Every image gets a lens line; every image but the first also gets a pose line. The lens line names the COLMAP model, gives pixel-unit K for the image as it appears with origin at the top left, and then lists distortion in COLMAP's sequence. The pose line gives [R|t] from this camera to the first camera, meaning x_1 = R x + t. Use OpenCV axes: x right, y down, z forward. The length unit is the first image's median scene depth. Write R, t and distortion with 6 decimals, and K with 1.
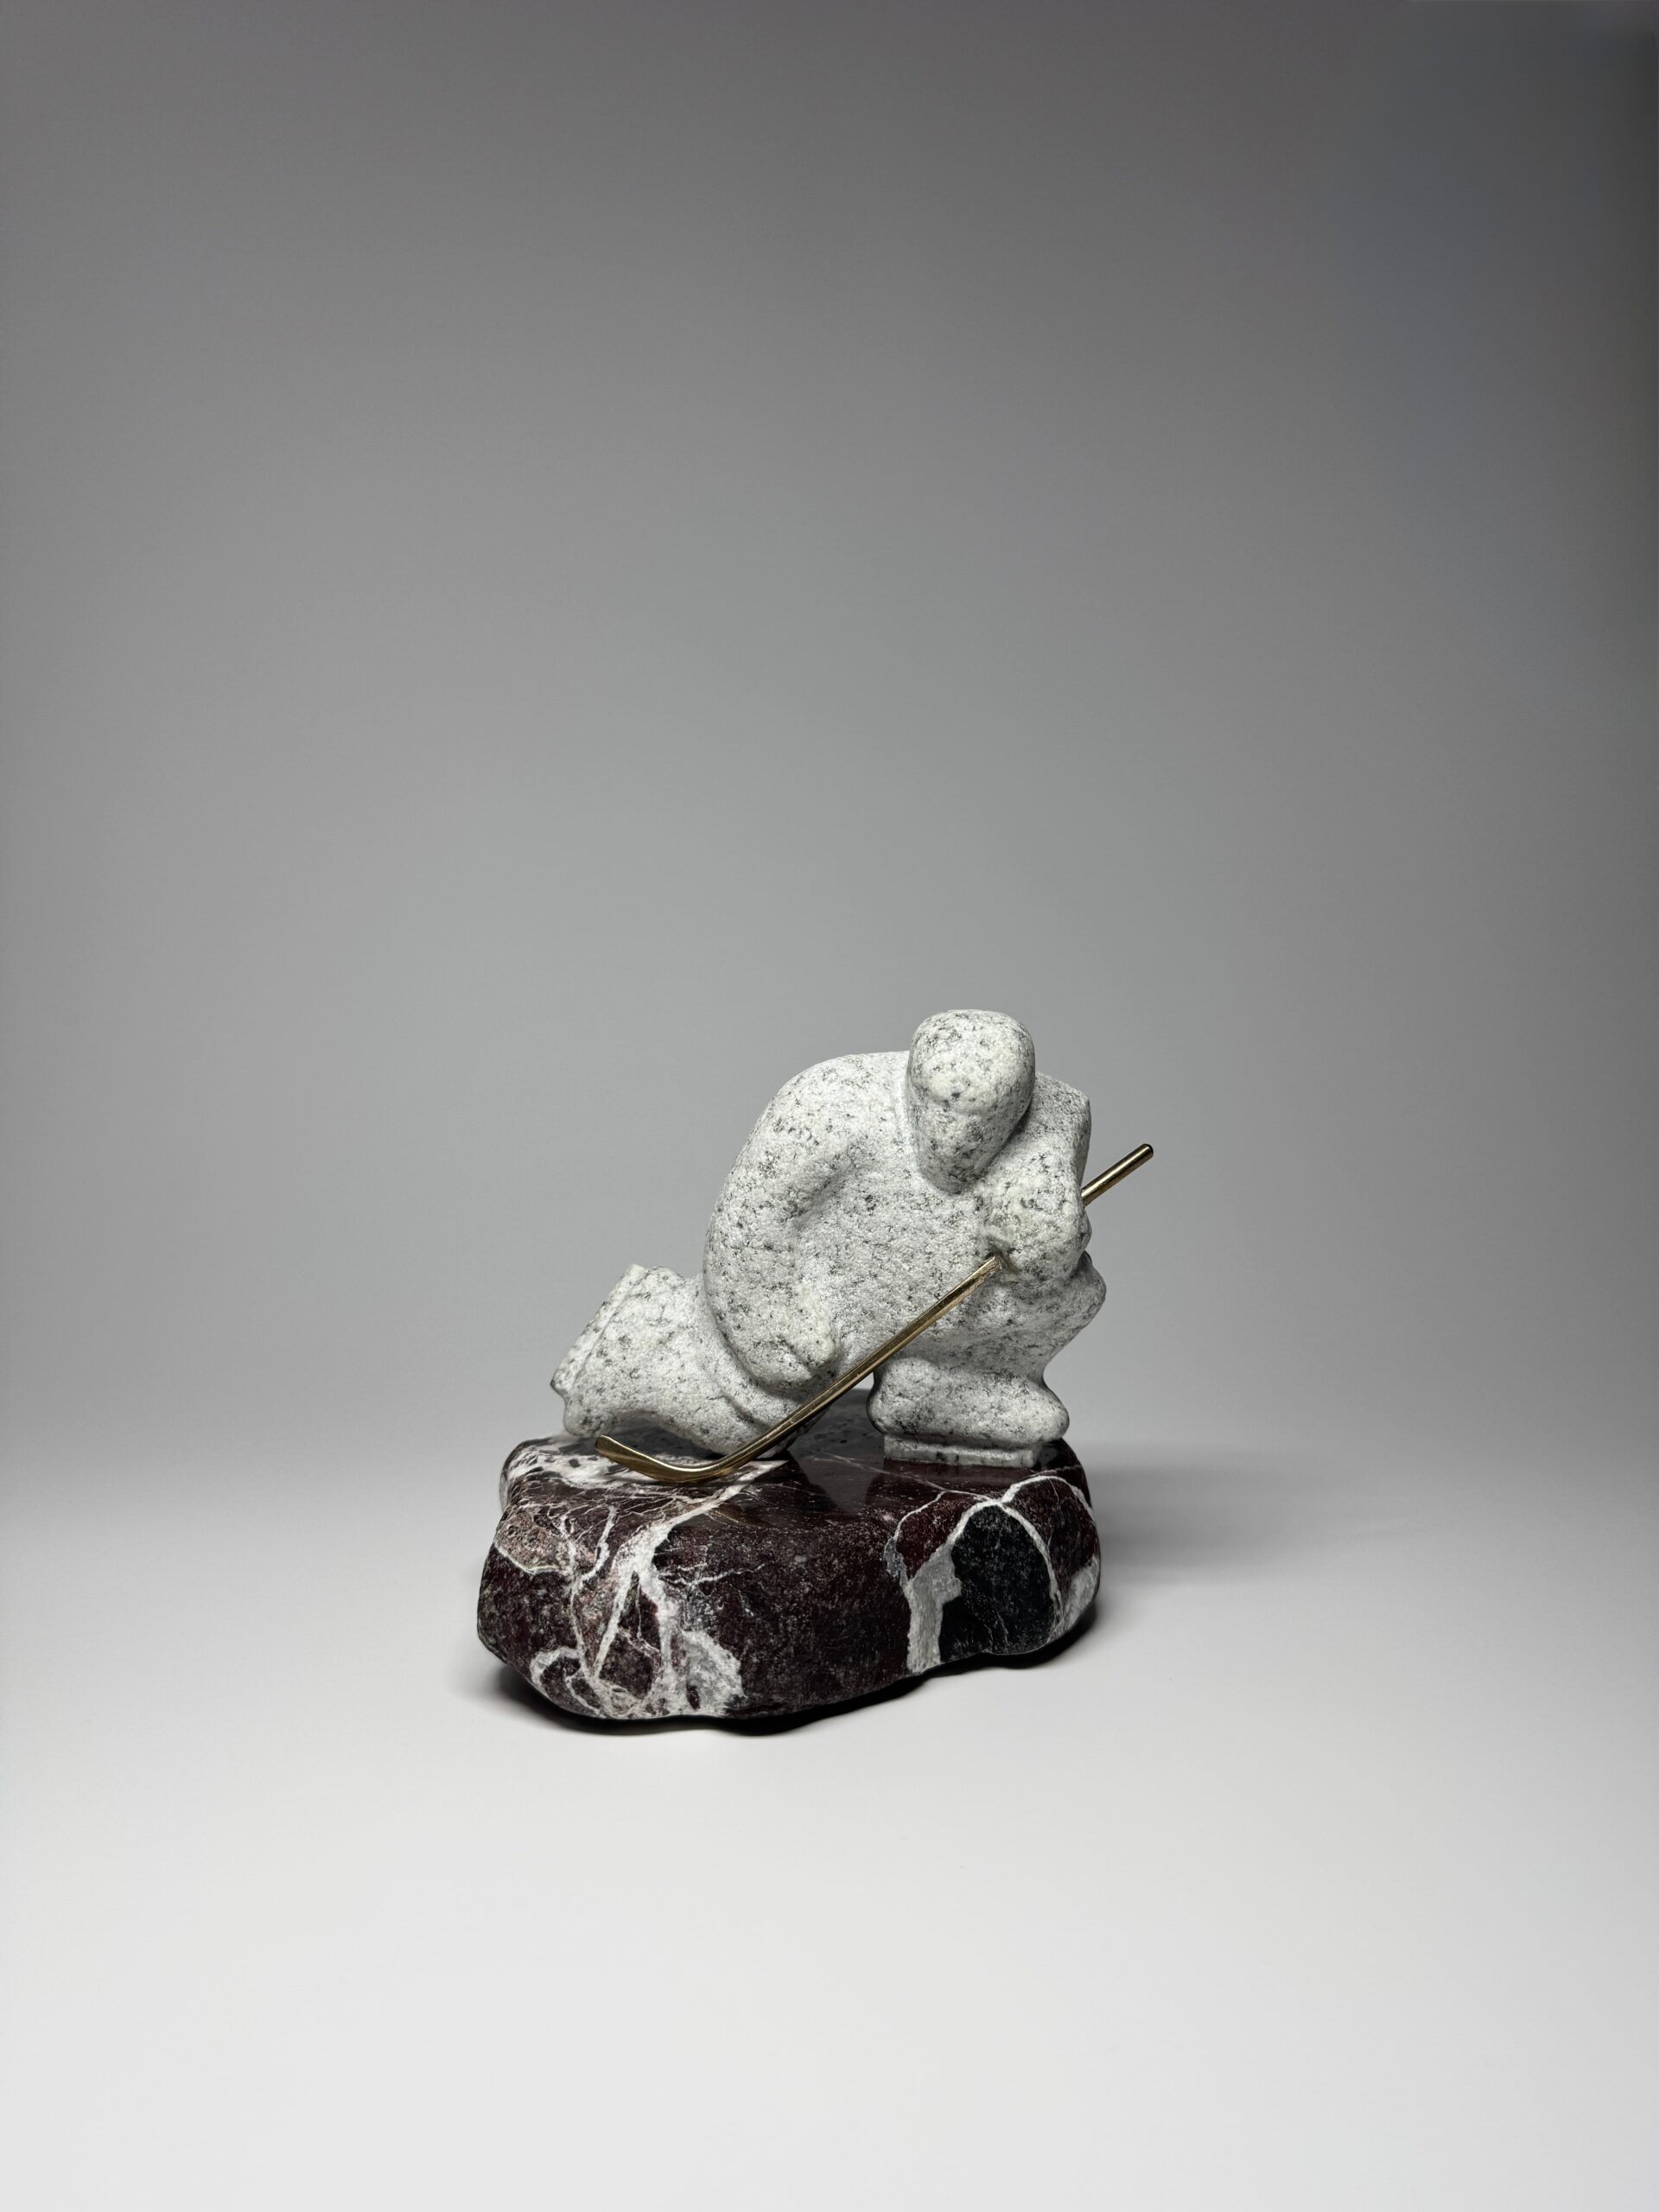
lens RADIAL K [[1549.1, 0, 827.1], [0, 1549.1, 1101.1], [0, 0, 1]] dist [0.058588, 0.000668]
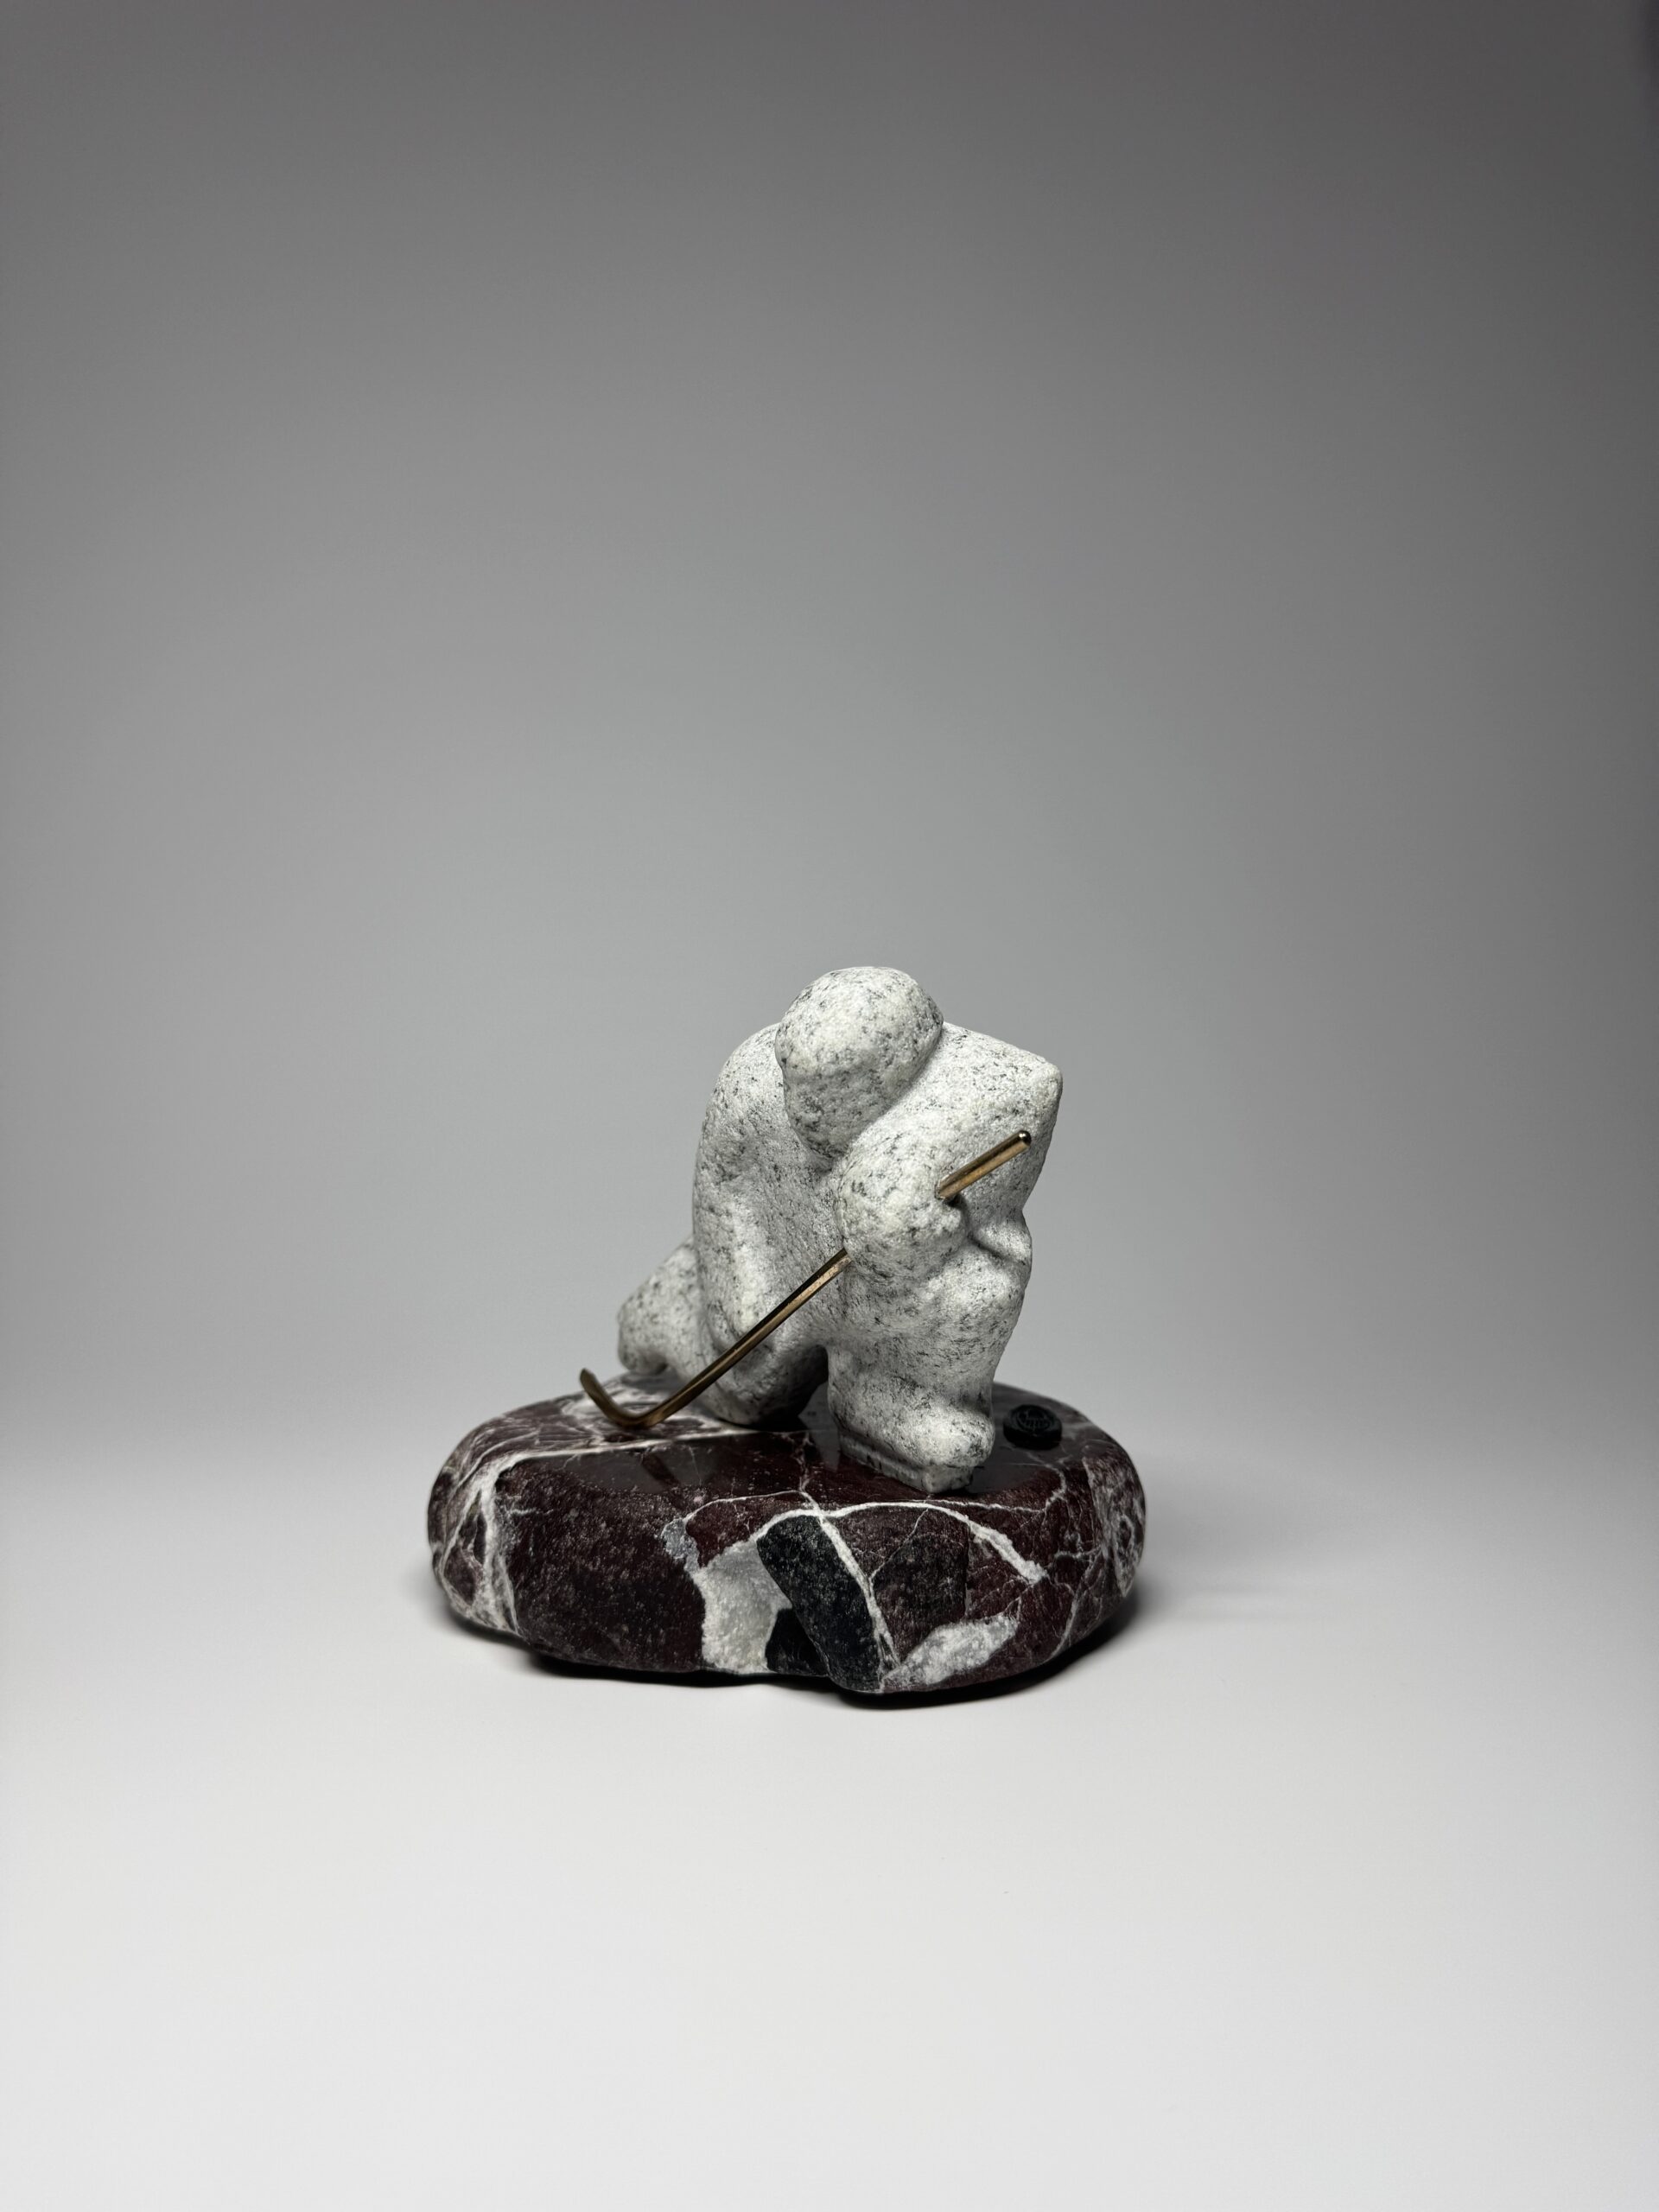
lens RADIAL K [[1549.1, 0, 827.9], [0, 1549.1, 1107.4], [0, 0, 1]] dist [0.058588, 0.000668]
pose [[0.730664, 0.056290, -0.680413, 0.714832], [-0.035561, 0.998380, 0.044409, -0.017399], [0.681811, -0.008252, 0.731482, 0.348074]]
